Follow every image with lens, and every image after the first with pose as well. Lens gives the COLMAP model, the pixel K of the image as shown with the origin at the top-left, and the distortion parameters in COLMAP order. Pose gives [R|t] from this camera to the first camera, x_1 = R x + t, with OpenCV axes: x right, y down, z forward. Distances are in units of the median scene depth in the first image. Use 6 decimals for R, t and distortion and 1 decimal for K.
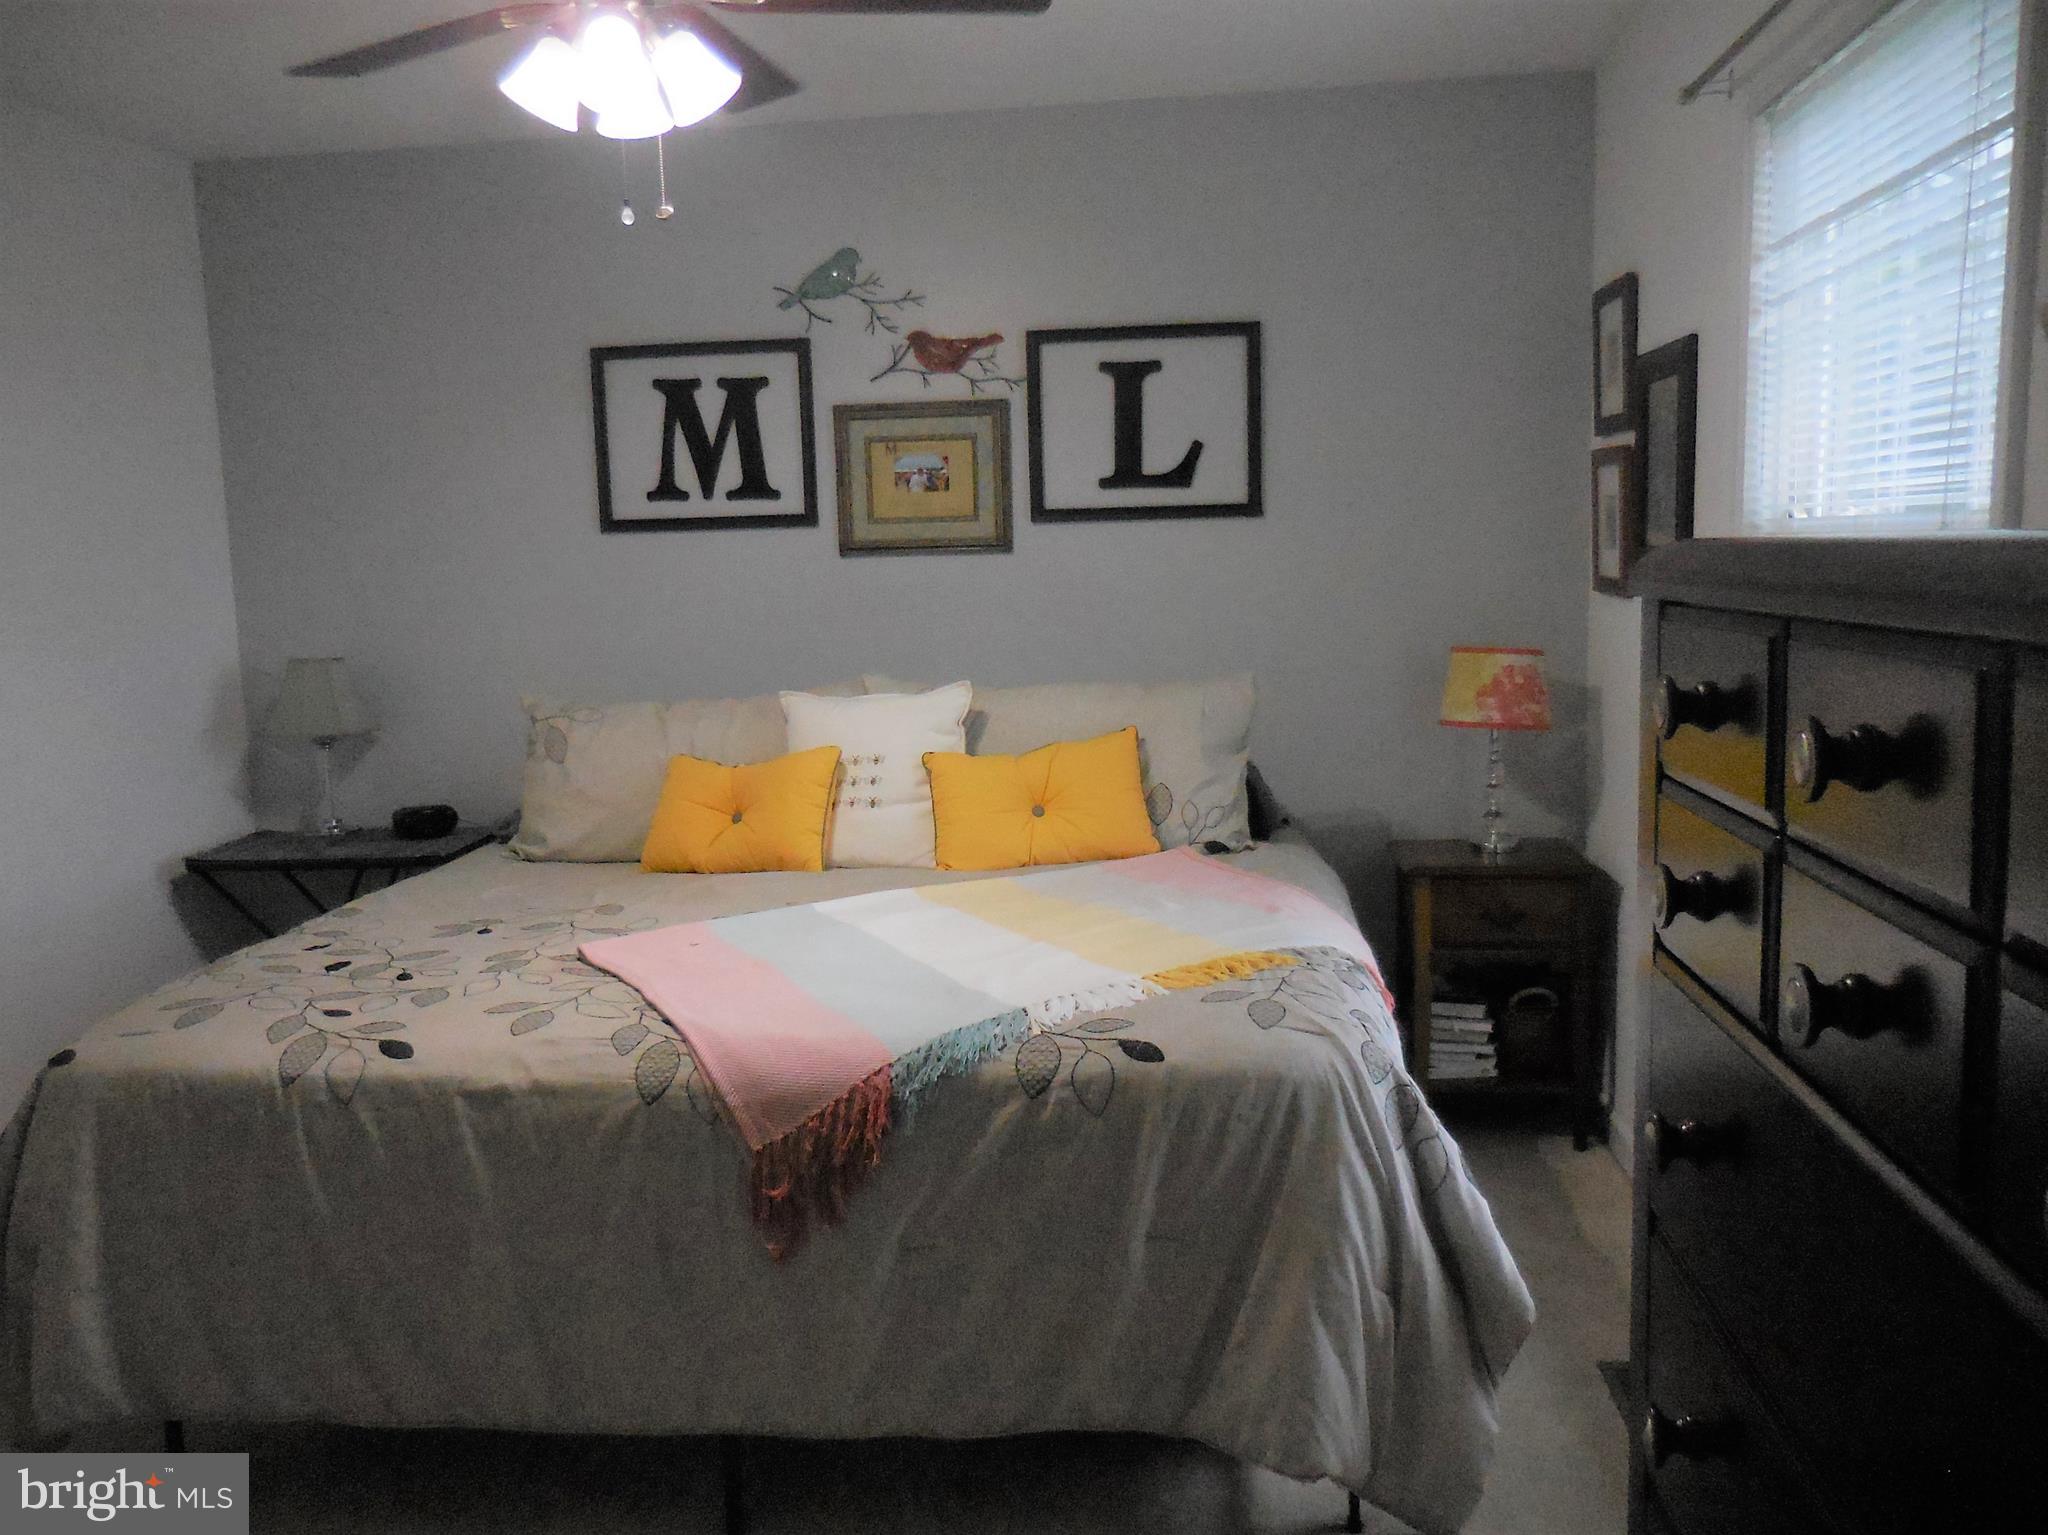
lens RADIAL K [[1737.0, 0, 1001.2], [0, 1737.0, 737.6], [0, 0, 1]] dist [0.041400, -0.004727]
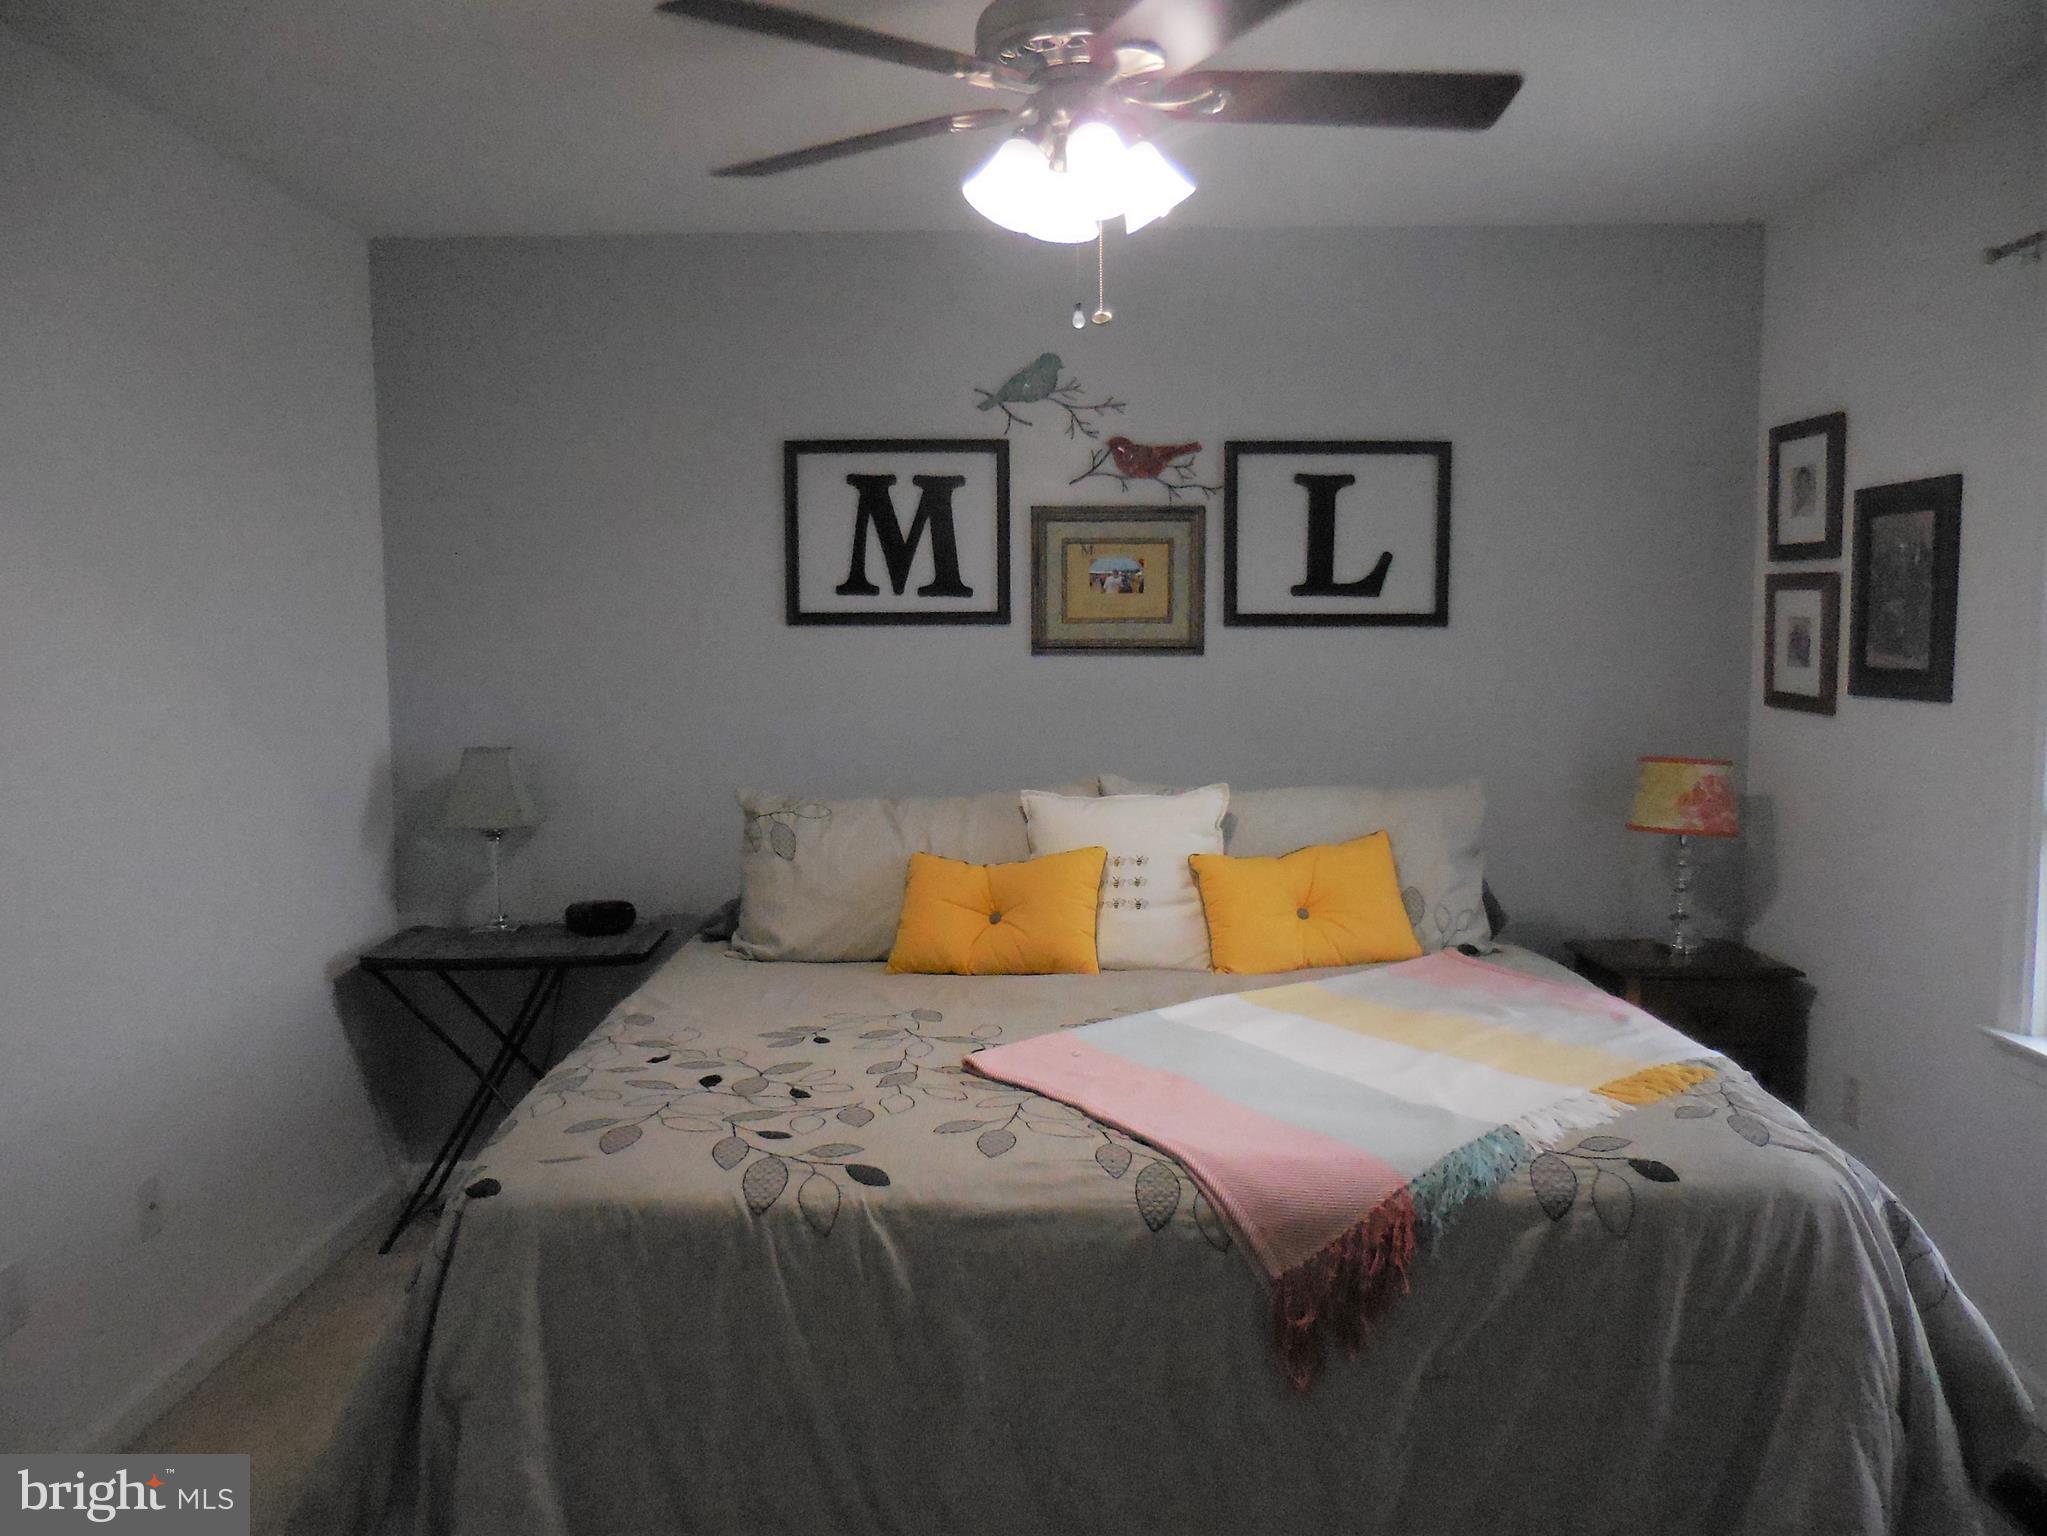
lens RADIAL K [[1666.1, 0, 1017.7], [0, 1666.1, 739.9], [0, 0, 1]] dist [0.045790, -0.001367]
pose [[0.991281, 0.017431, 0.130605, -0.234133], [-0.011352, 0.998823, -0.047147, -0.009515], [-0.131273, 0.045254, 0.990313, 0.047300]]
